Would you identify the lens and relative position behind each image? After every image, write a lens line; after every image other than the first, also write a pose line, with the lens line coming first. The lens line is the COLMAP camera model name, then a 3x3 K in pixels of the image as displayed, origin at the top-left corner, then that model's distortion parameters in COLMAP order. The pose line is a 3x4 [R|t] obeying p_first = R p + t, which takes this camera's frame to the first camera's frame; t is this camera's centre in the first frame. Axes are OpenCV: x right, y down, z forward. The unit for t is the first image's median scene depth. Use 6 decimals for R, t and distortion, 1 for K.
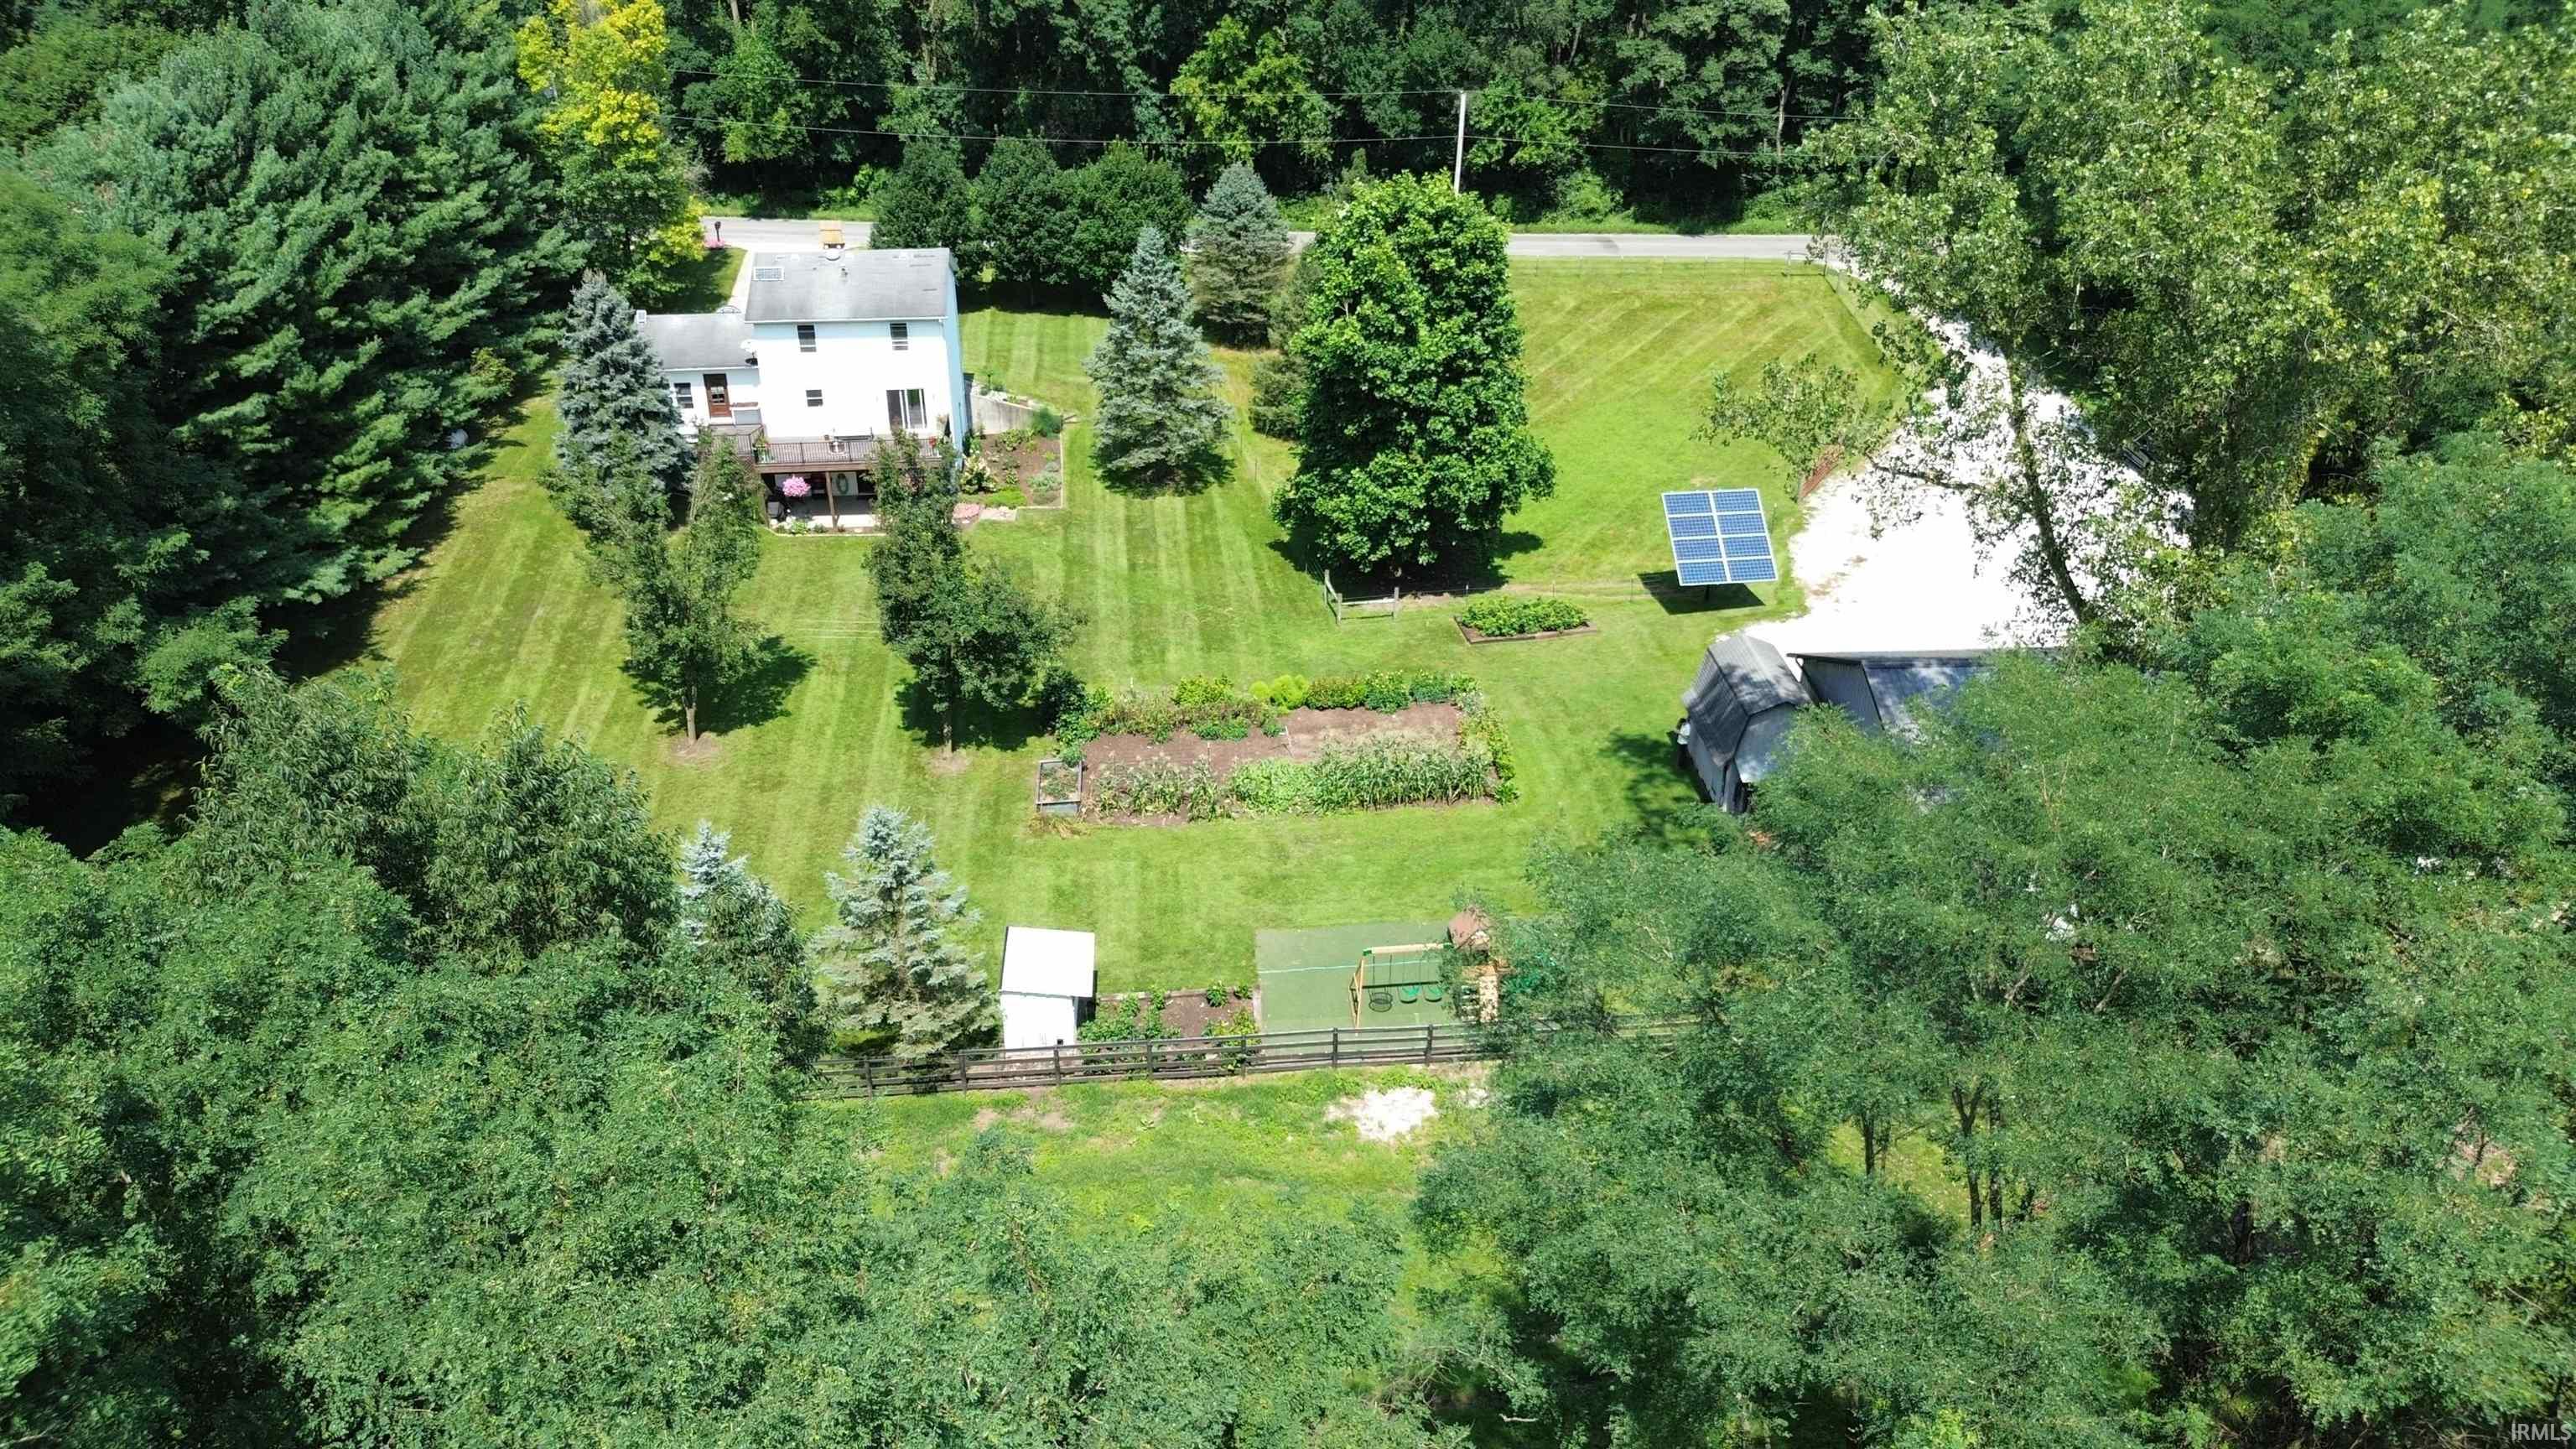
lens RADIAL K [[1842.9, 0, 1283.3], [0, 1842.9, 728.1], [0, 0, 1]] dist [0.043409, -0.032467]
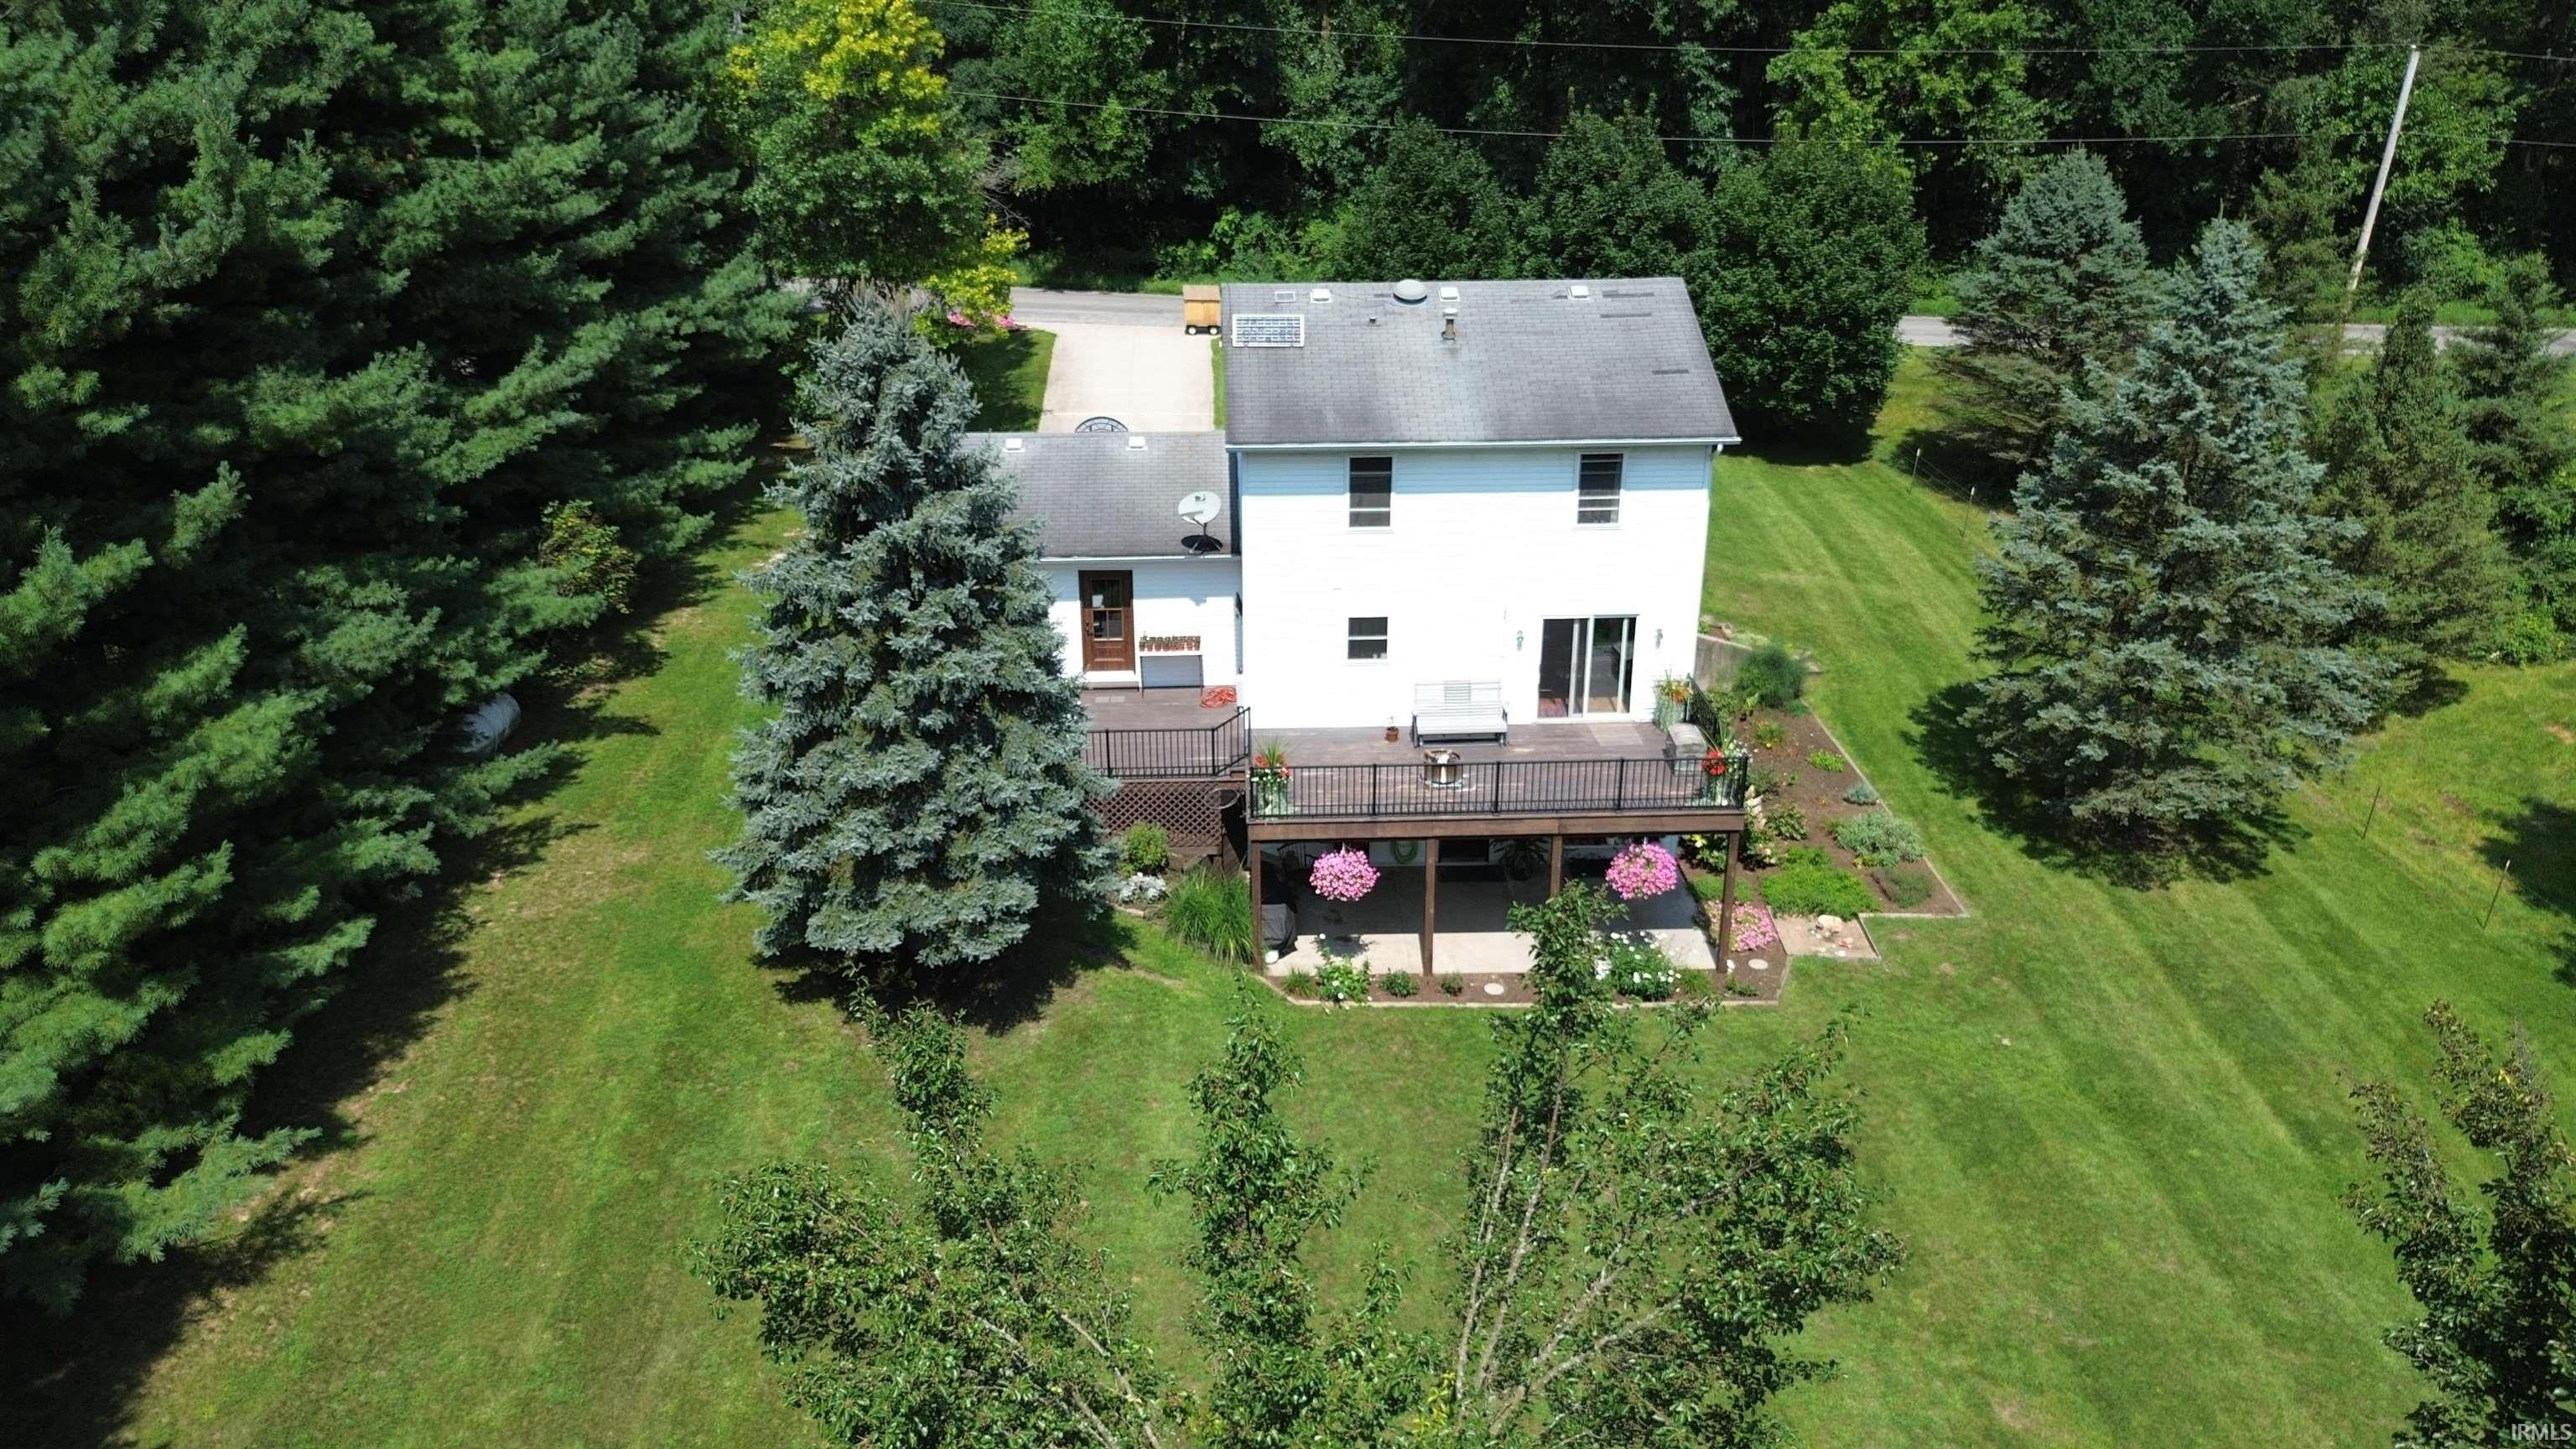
lens RADIAL K [[1842.9, 0, 1288.8], [0, 1842.9, 737.3], [0, 0, 1]] dist [0.043409, -0.032467]
pose [[0.998347, 0.022500, -0.052881, -0.247600], [-0.026474, 0.996781, -0.075680, -0.125455], [0.051008, 0.076955, 0.995729, 0.601438]]
